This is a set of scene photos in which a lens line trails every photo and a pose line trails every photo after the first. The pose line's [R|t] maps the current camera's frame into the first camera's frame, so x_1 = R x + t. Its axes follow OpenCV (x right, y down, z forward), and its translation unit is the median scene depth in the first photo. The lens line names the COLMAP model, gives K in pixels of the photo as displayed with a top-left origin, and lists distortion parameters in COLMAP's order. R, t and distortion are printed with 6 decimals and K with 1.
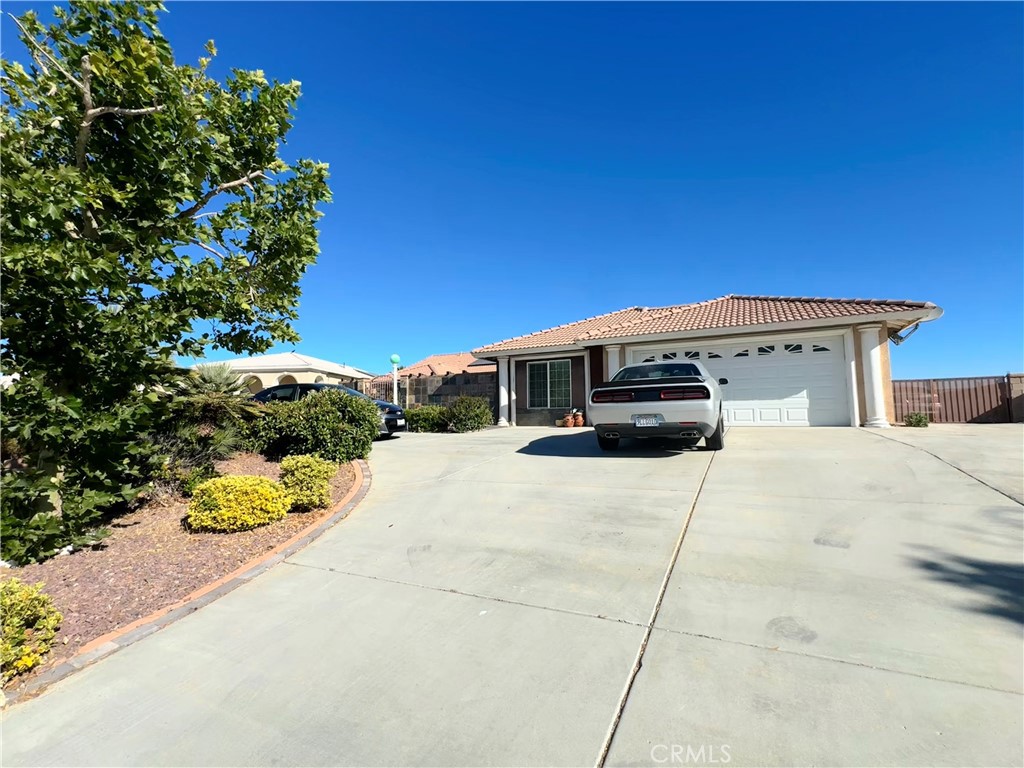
lens RADIAL K [[448.2, 0, 512.0], [0, 448.2, 384.0], [0, 0, 1]] dist [-0.005900, -0.000104]
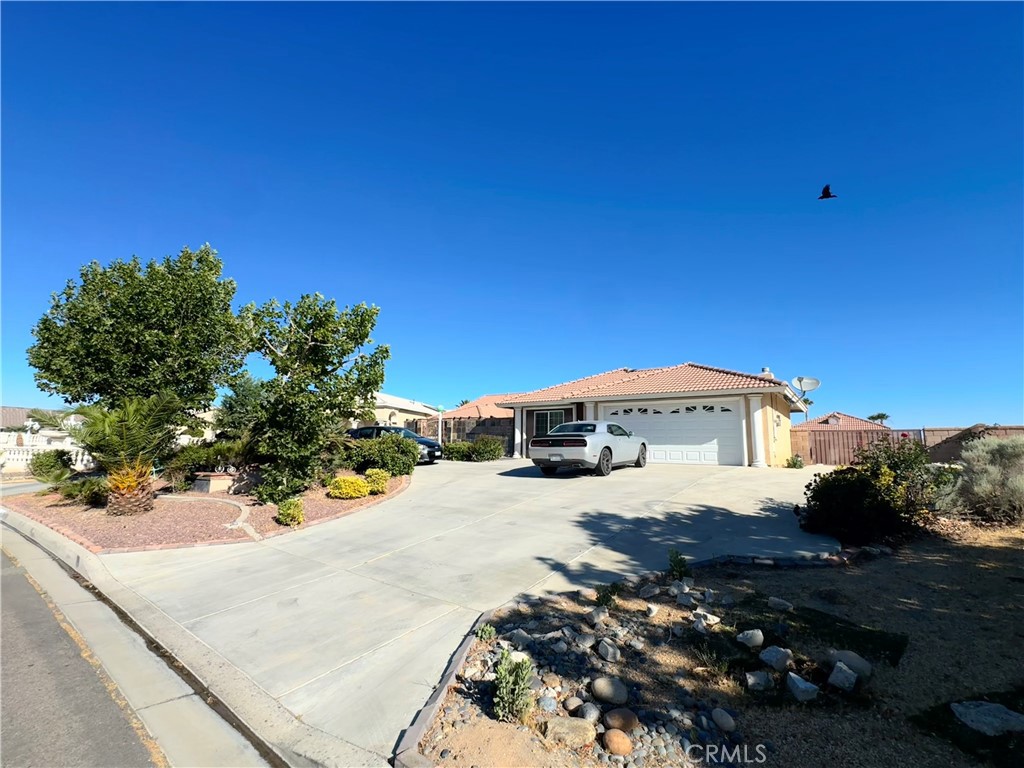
lens RADIAL K [[448.2, 0, 512.0], [0, 448.2, 384.0], [0, 0, 1]] dist [-0.005900, -0.000104]
pose [[0.988280, 0.005485, -0.152553, 0.238529], [-0.015907, 0.997614, -0.067185, -0.053726], [0.151821, 0.068825, 0.986009, -0.494634]]
